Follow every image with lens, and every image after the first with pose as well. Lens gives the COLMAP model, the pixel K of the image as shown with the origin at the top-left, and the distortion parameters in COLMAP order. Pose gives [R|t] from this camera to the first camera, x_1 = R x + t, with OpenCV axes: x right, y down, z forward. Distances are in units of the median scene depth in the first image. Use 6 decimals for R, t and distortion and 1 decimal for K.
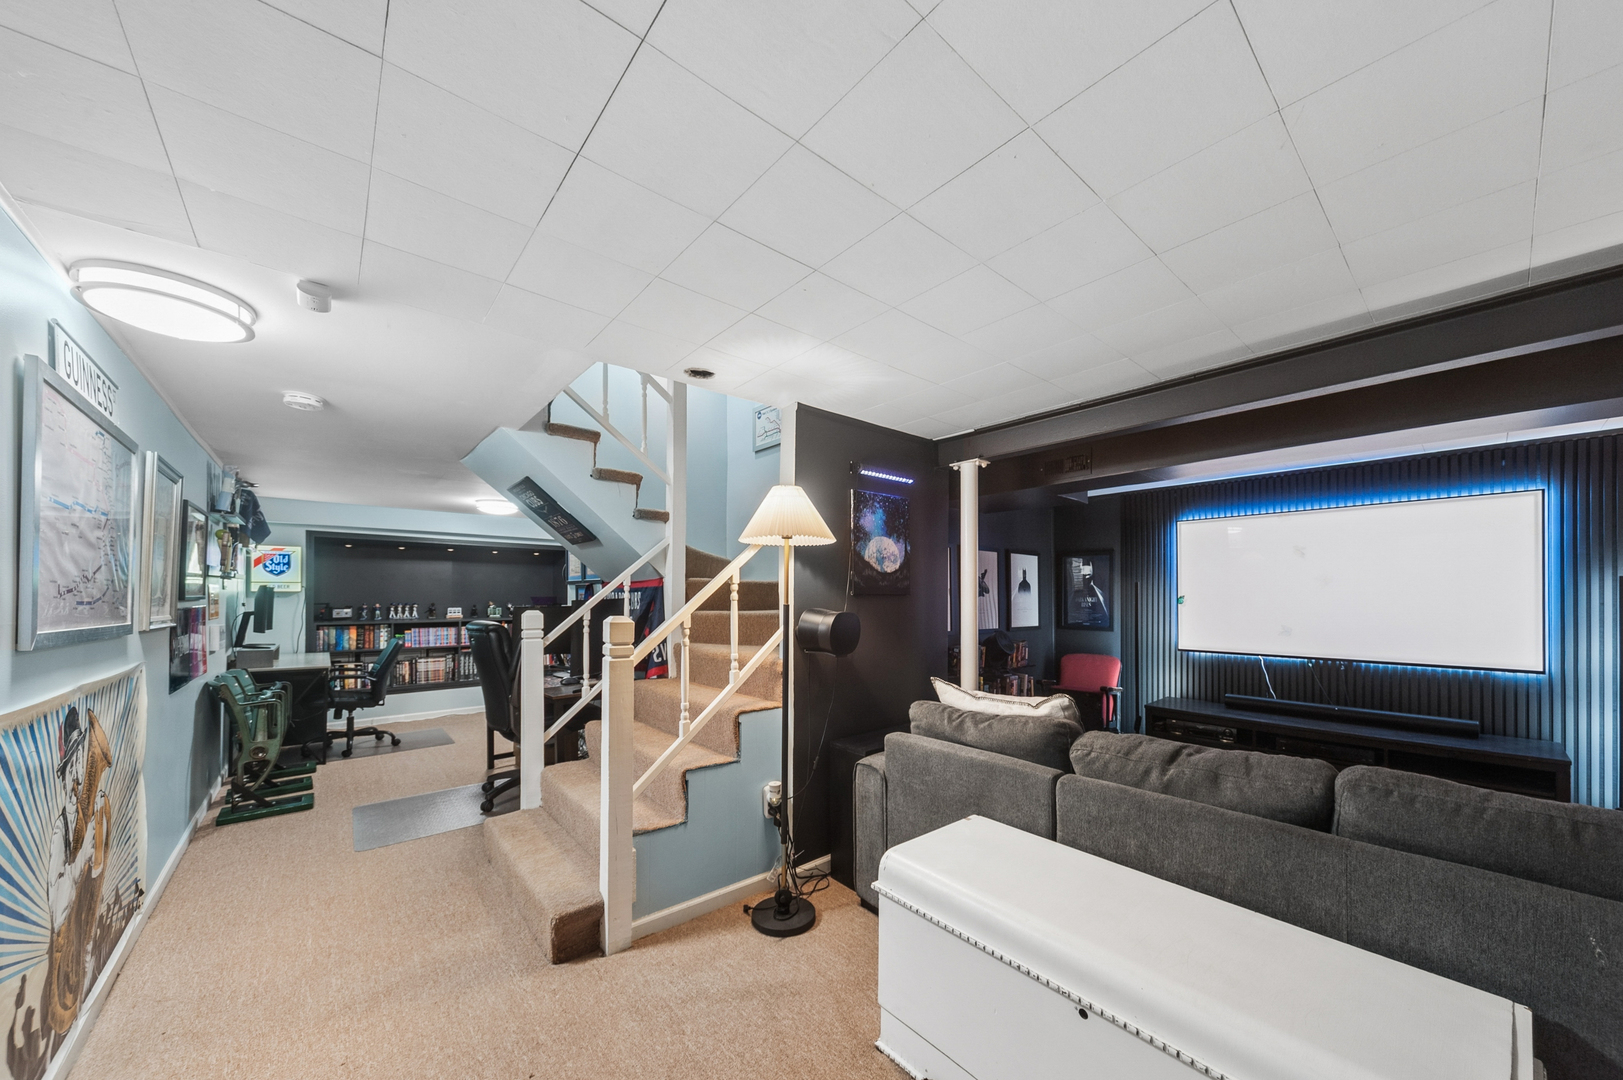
lens RADIAL K [[556.6, 0, 797.2], [0, 556.6, 588.5], [0, 0, 1]] dist [-0.001300, -0.000490]
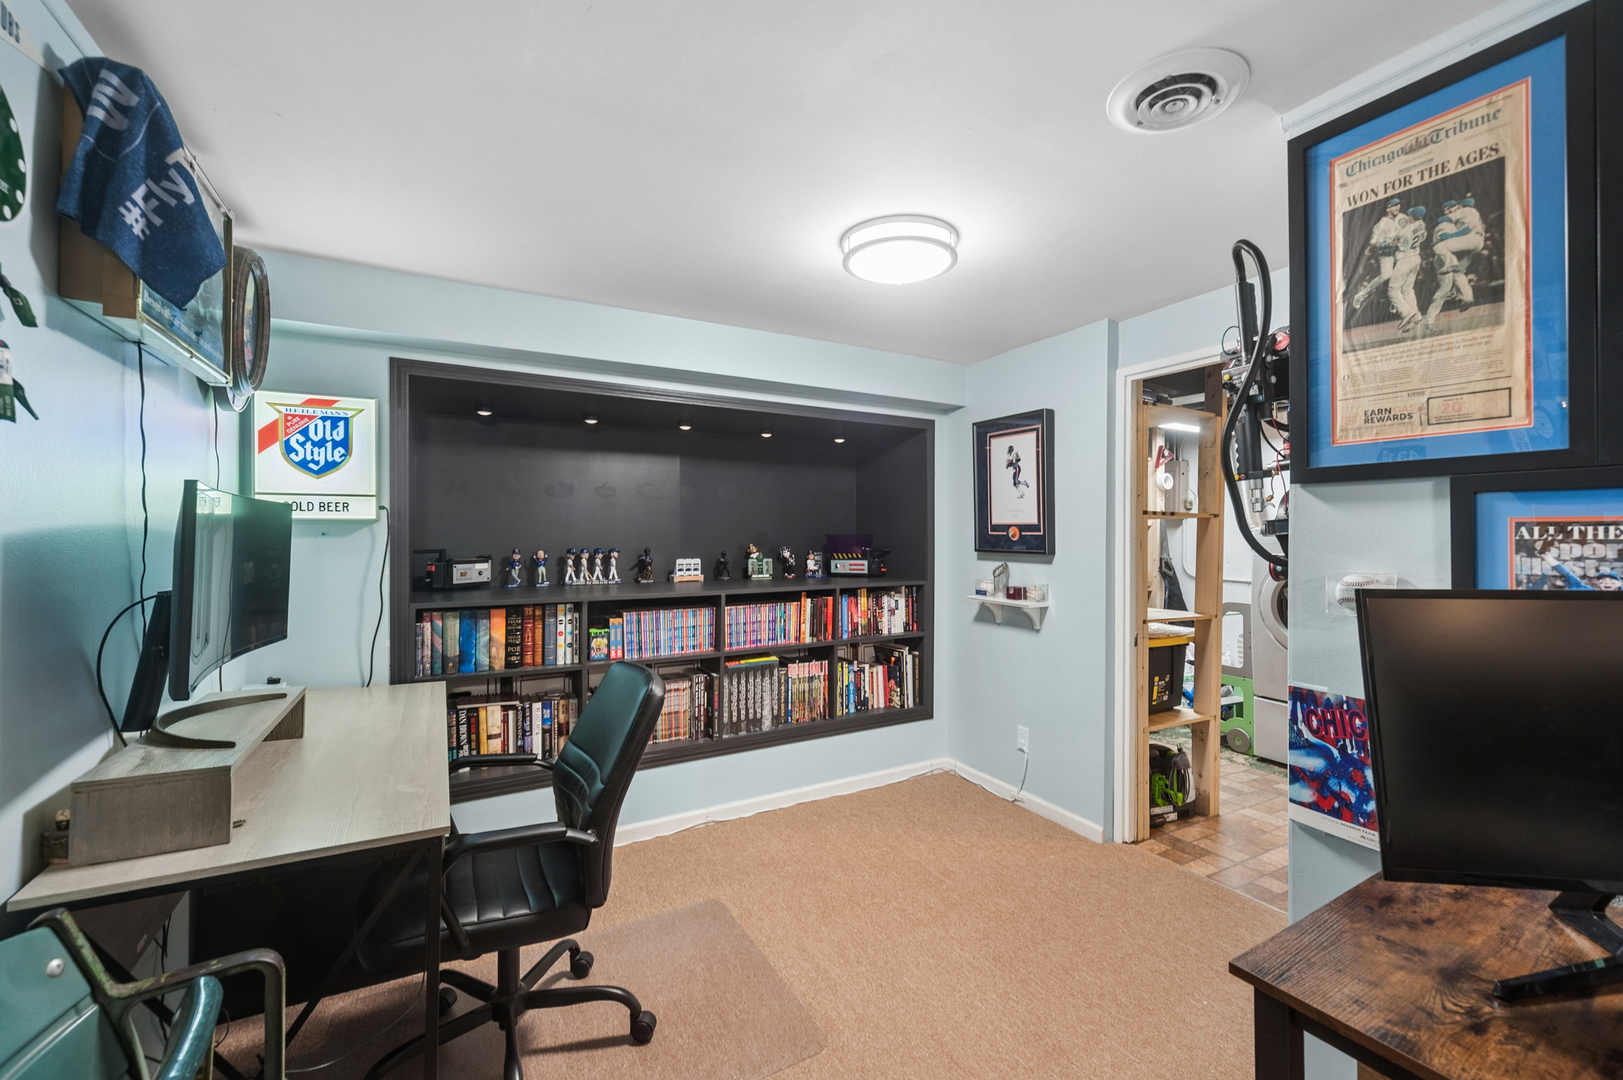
lens RADIAL K [[699.8, 0, 812.4], [0, 699.8, 535.8], [0, 0, 1]] dist [0.005217, 0.000437]
pose [[0.976237, 0.002114, -0.216697, -0.481363], [0.001264, 0.999880, 0.015451, 0.008550], [0.216703, -0.015358, 0.976117, 0.573812]]
